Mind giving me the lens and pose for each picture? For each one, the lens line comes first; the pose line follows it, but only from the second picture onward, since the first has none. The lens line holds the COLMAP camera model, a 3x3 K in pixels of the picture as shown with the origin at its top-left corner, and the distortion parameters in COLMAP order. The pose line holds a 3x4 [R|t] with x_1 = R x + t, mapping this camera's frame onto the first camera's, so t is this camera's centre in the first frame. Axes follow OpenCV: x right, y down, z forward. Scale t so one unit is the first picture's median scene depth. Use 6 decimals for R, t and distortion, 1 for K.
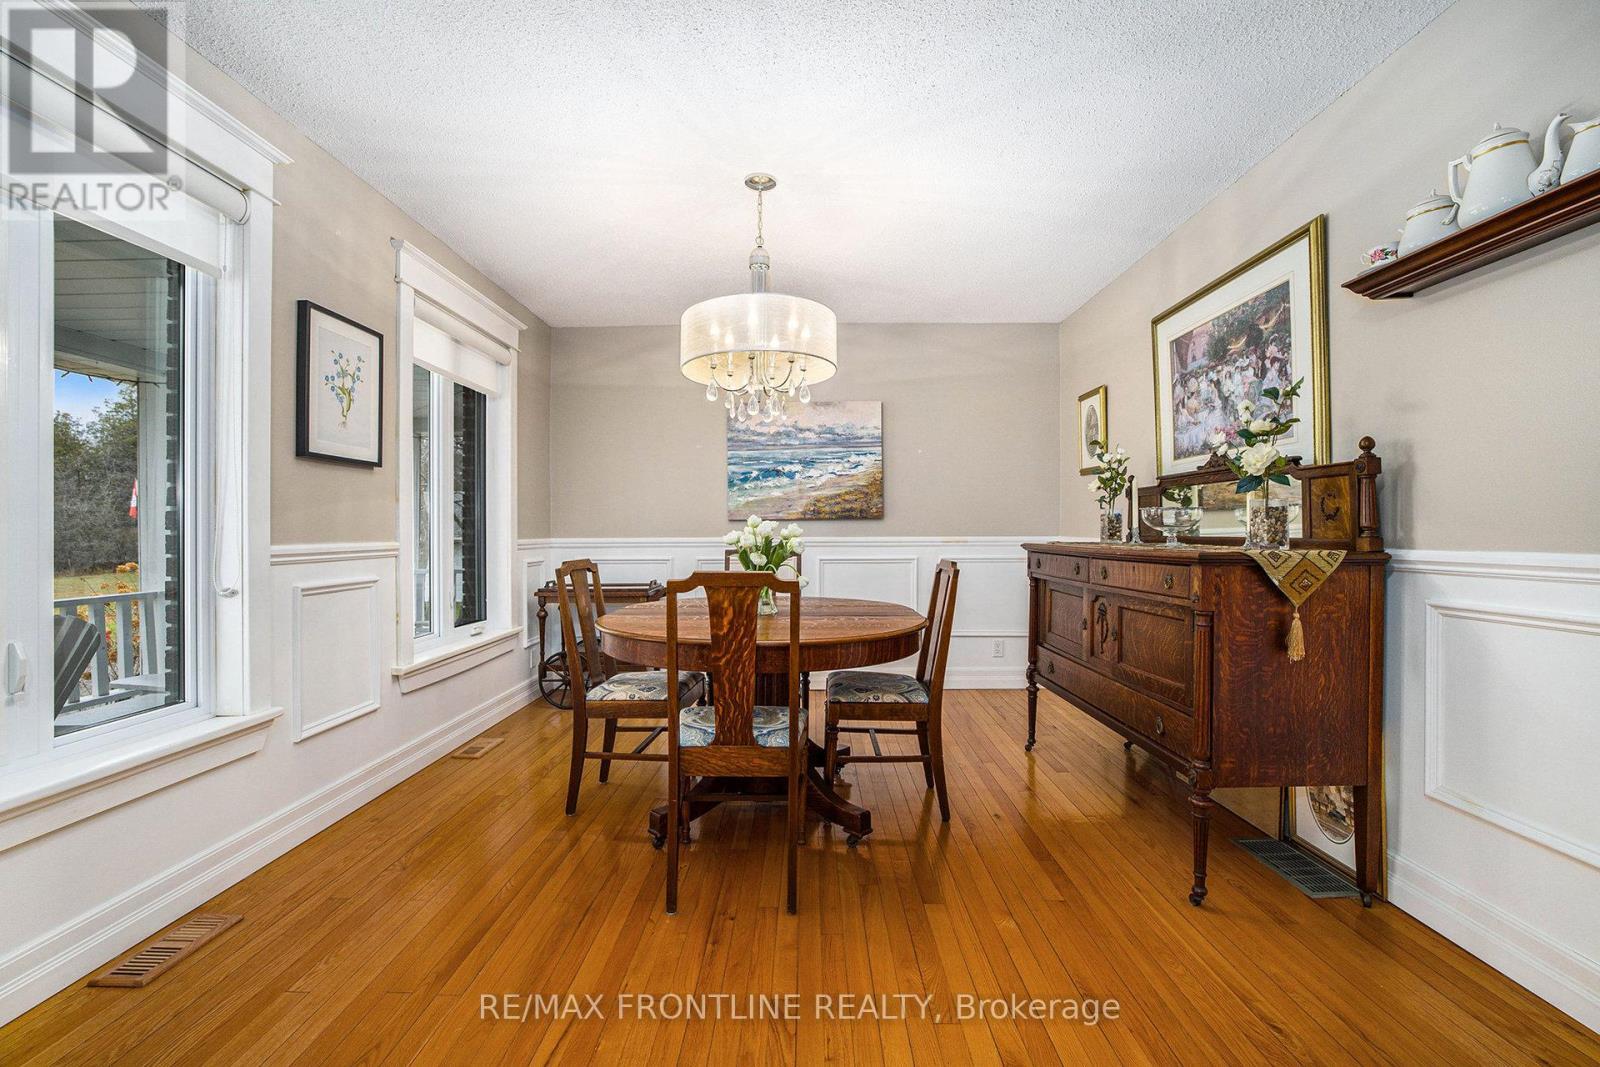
lens RADIAL K [[682.0, 0, 807.3], [0, 682.0, 539.4], [0, 0, 1]] dist [-0.041899, 0.012189]
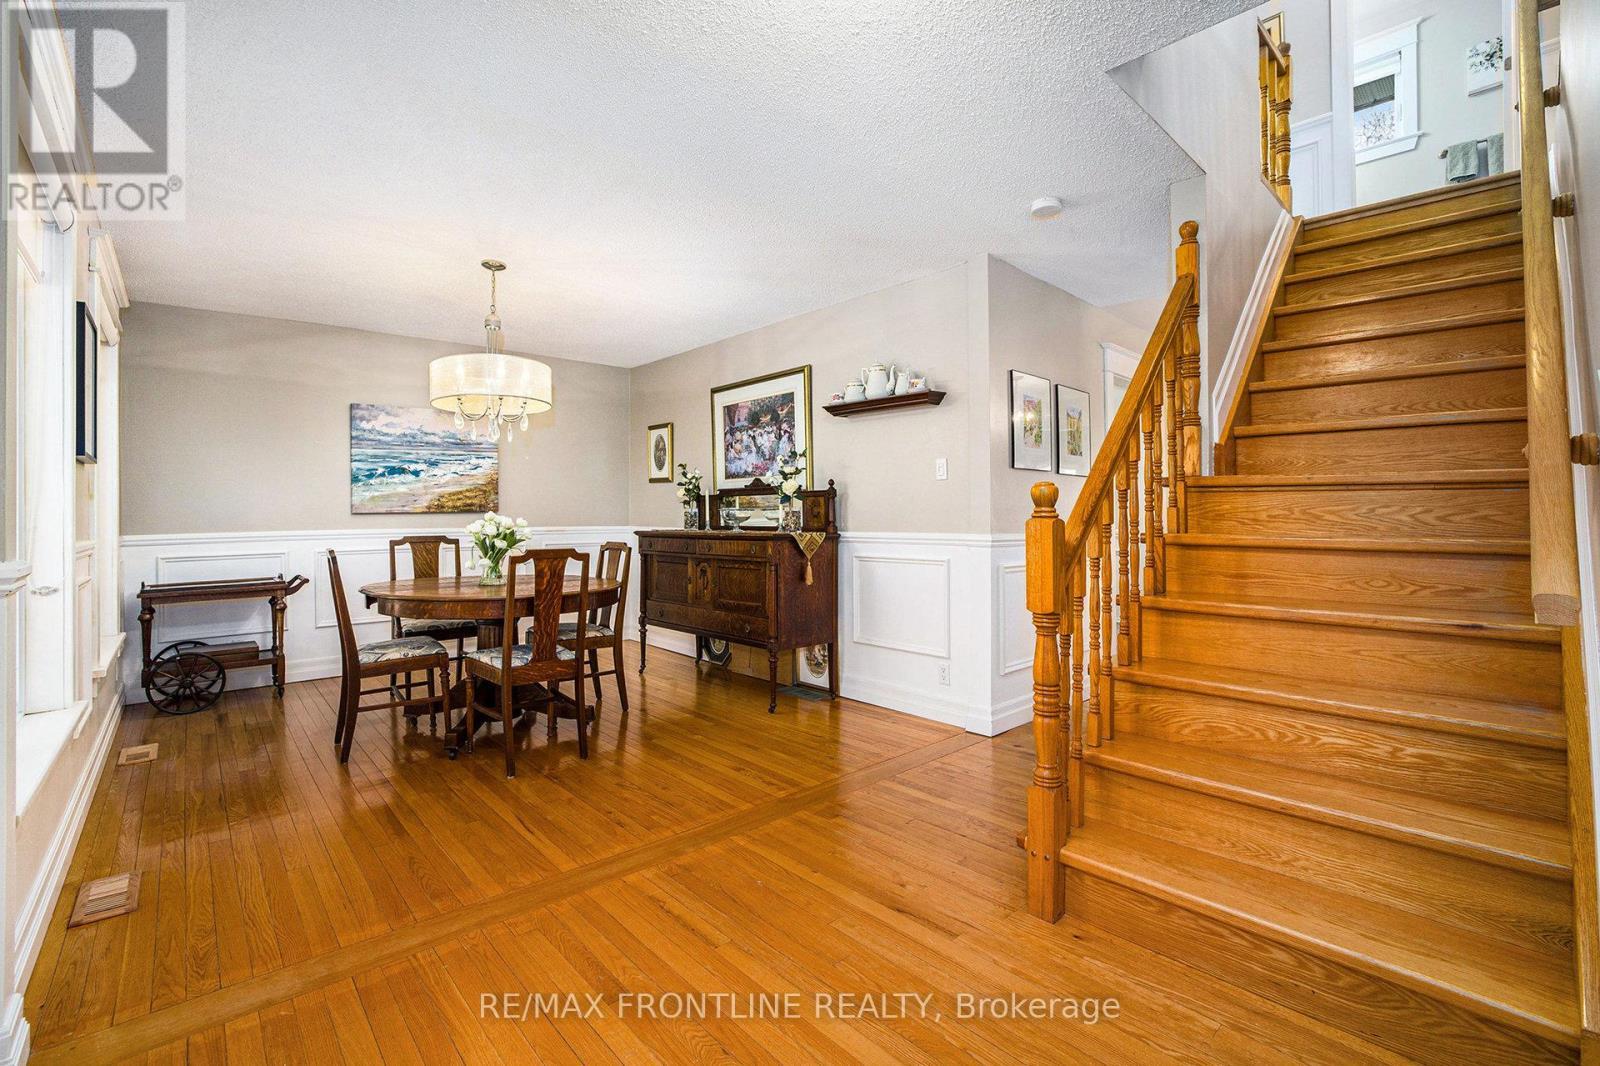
lens RADIAL K [[691.8, 0, 796.4], [0, 691.8, 523.1], [0, 0, 1]] dist [-0.038102, 0.000066]
pose [[0.736371, -0.003832, 0.676567, -0.558208], [0.009504, 0.999944, -0.004680, -0.002559], [-0.676511, 0.009876, 0.736366, -0.419544]]
